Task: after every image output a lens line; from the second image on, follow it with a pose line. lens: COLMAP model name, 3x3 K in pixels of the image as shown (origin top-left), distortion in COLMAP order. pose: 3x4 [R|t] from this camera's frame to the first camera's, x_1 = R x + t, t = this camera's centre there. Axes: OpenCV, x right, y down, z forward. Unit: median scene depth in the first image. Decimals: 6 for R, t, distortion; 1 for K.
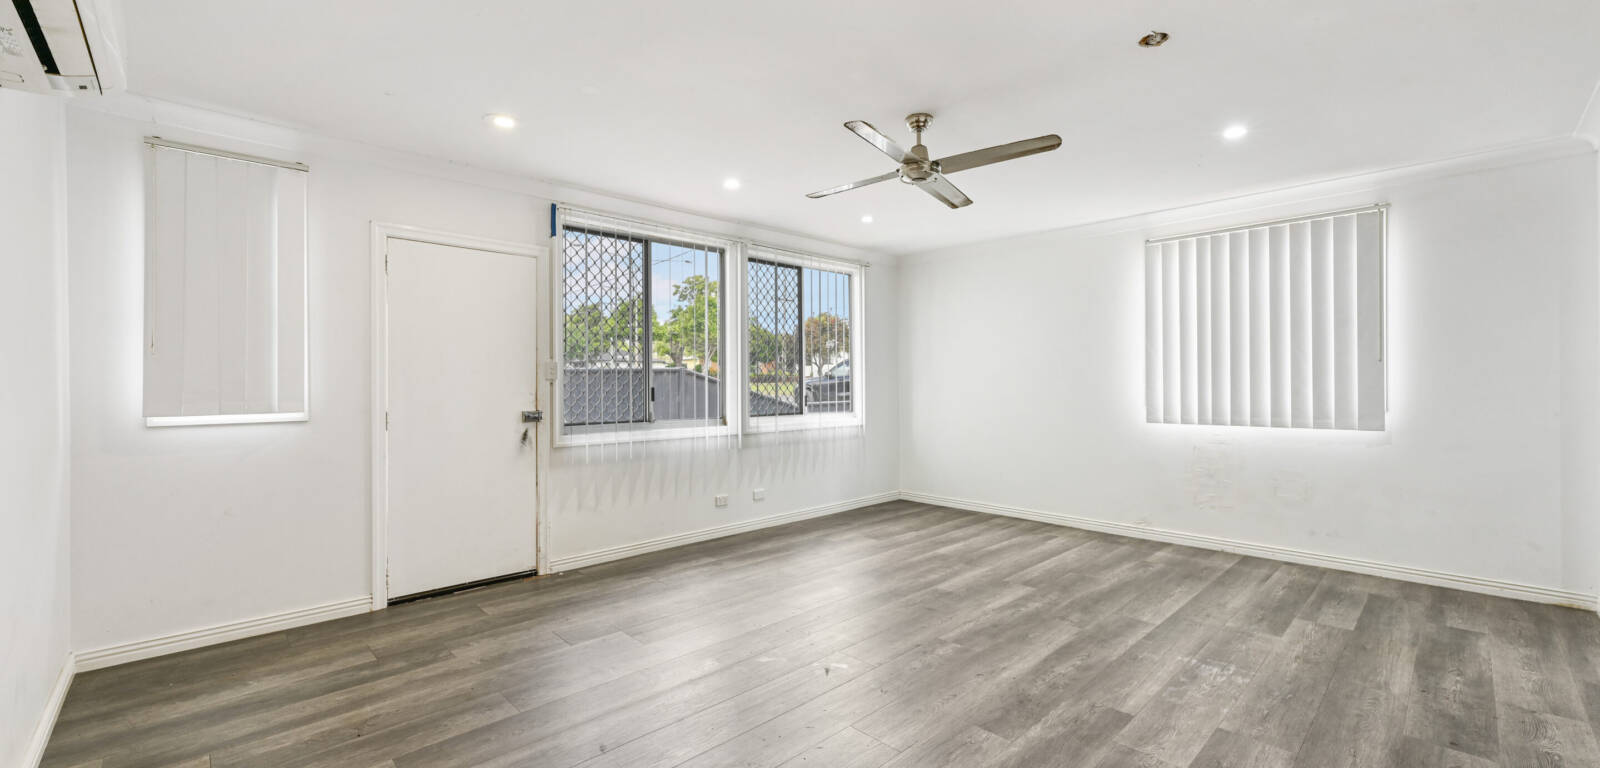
lens RADIAL K [[638.5, 0, 797.6], [0, 638.5, 383.5], [0, 0, 1]] dist [-0.002761, -0.000156]
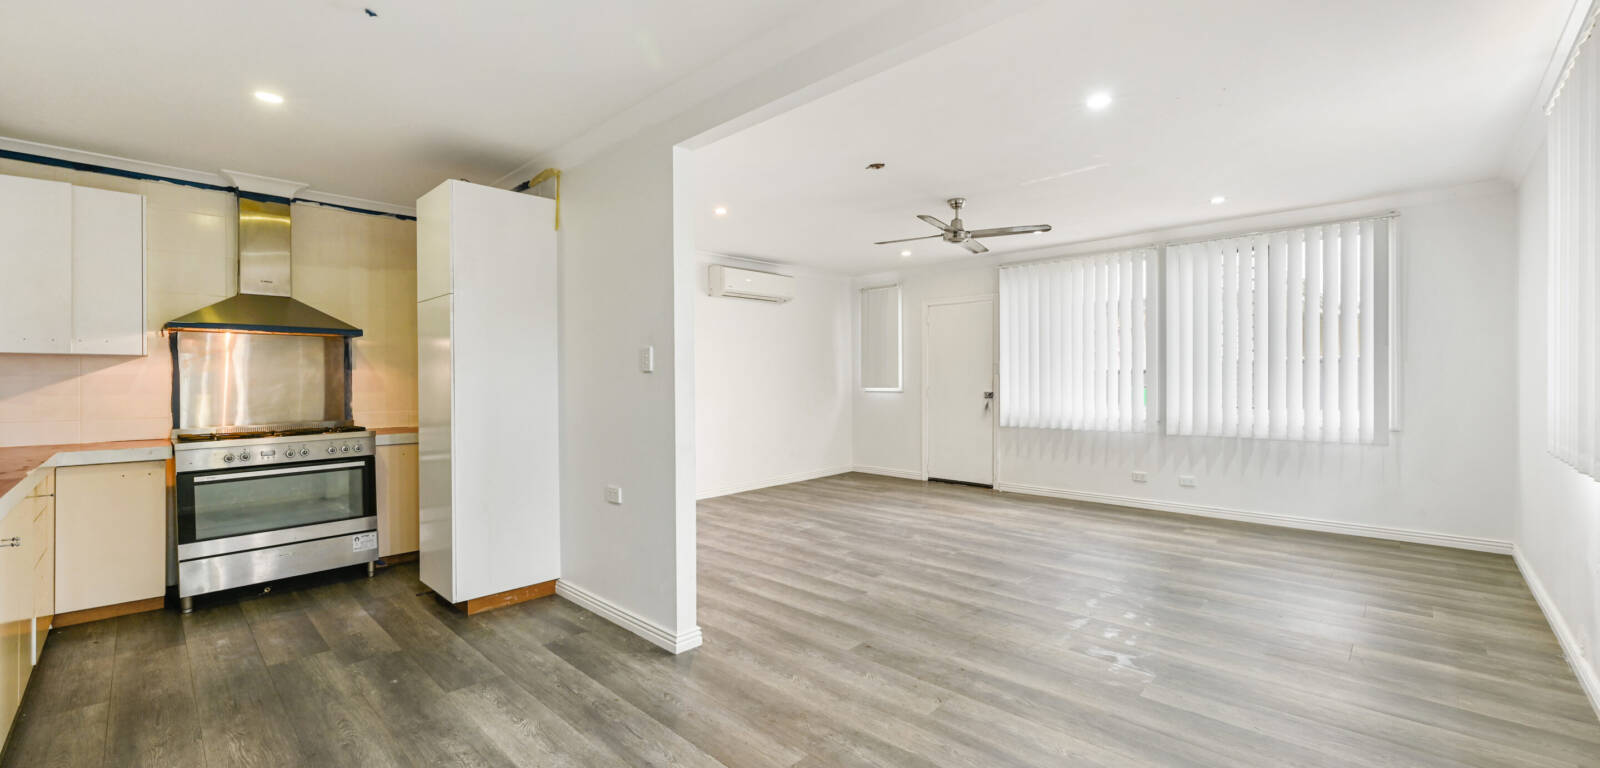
lens RADIAL K [[638.5, 0, 801.6], [0, 638.5, 380.7], [0, 0, 1]] dist [-0.002761, -0.000156]
pose [[0.044703, 0.016514, -0.998864, 1.735977], [0.011398, 0.999790, 0.017039, -0.029799], [0.998935, -0.012147, 0.044505, 0.573395]]
